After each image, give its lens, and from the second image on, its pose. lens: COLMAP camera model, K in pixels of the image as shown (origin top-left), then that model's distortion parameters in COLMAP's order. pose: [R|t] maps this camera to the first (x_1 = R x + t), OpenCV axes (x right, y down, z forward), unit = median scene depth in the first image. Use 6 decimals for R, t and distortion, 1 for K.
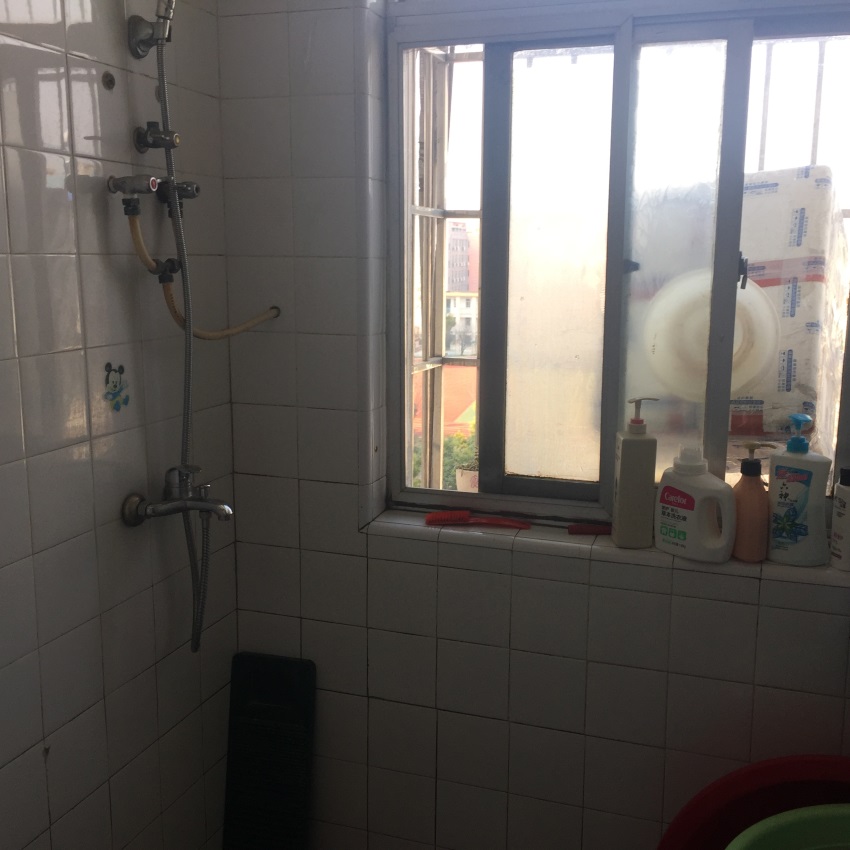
lens RADIAL K [[943.4, 0, 425.0], [0, 943.4, 425.0], [0, 0, 1]] dist [0.051795, -0.061662]
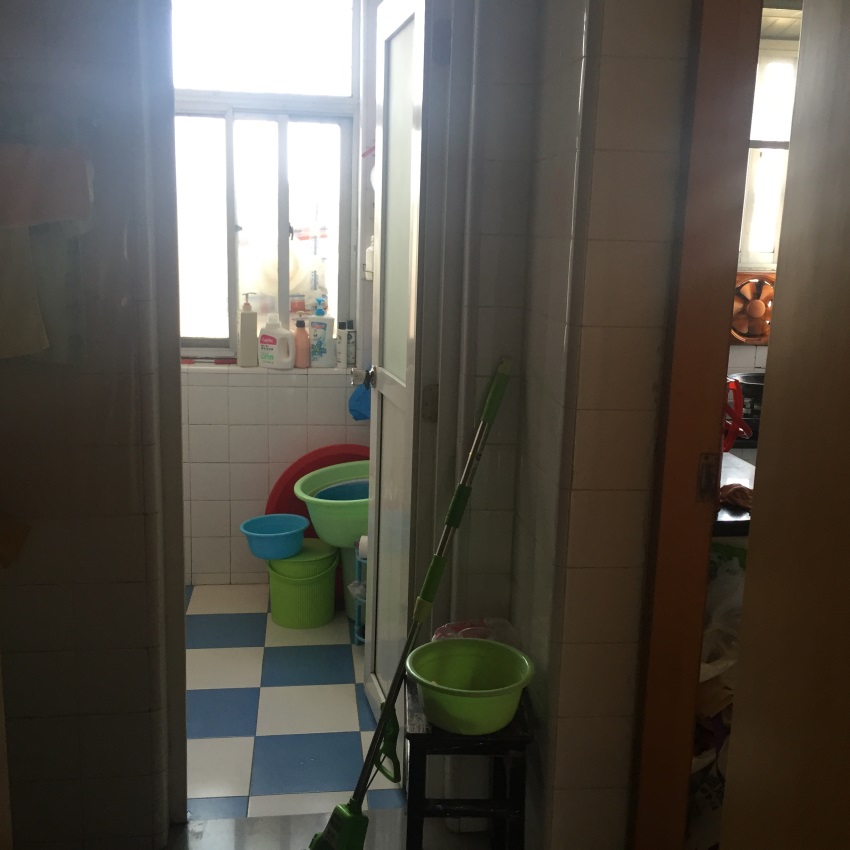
lens RADIAL K [[943.4, 0, 425.0], [0, 943.4, 425.0], [0, 0, 1]] dist [0.051795, -0.061662]
pose [[0.897299, -0.065820, 0.436488, -0.341227], [0.053116, 0.997735, 0.041262, 0.192651], [-0.438215, -0.013840, 0.898764, -1.016334]]
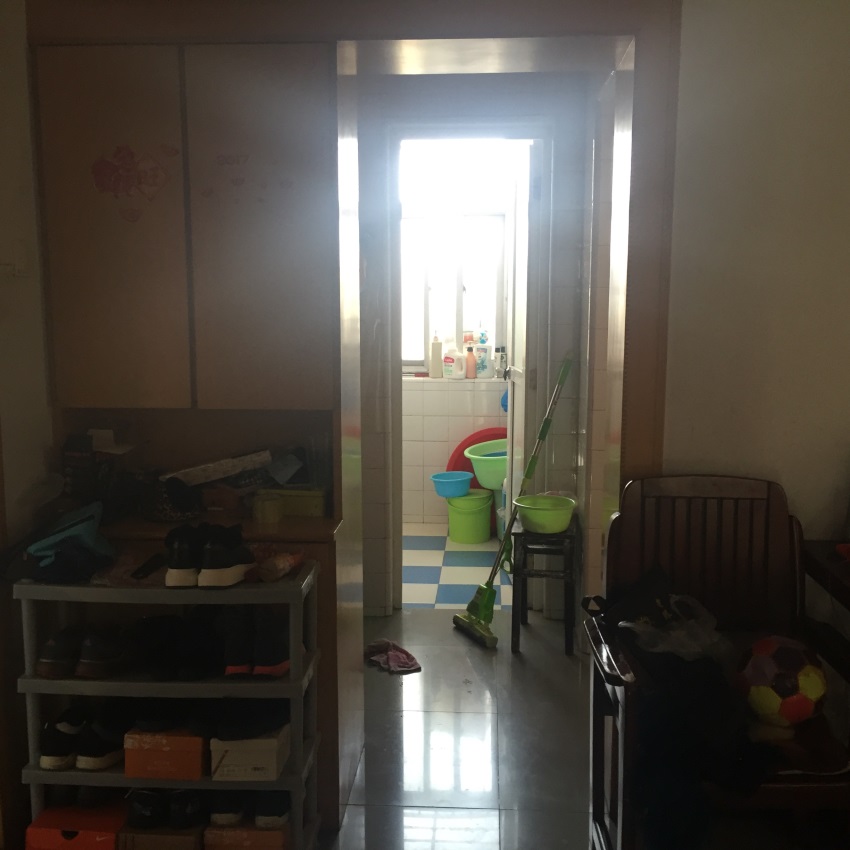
lens RADIAL K [[943.4, 0, 425.0], [0, 943.4, 425.0], [0, 0, 1]] dist [0.051795, -0.061662]
pose [[0.965488, -0.040781, 0.257236, -0.632913], [0.050165, 0.998290, -0.030020, 0.380841], [-0.255571, 0.041888, 0.965882, -2.024472]]
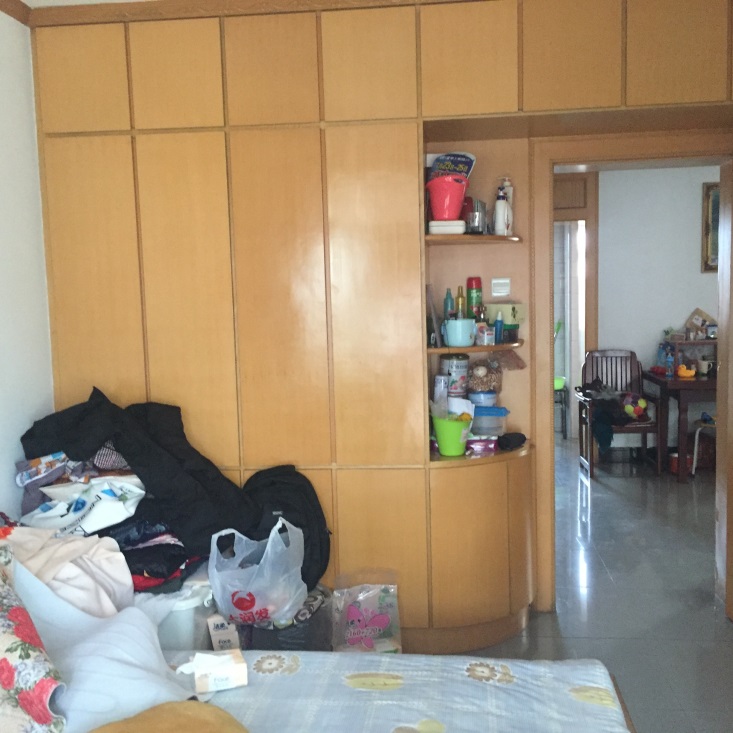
lens RADIAL K [[813.5, 0, 366.5], [0, 813.5, 366.5], [0, 0, 1]] dist [0.051795, -0.061662]
pose [[0.975855, -0.049249, 0.212796, -1.712693], [0.070487, 0.993131, -0.093398, 0.750213], [-0.206734, 0.106142, 0.972623, -4.060790]]
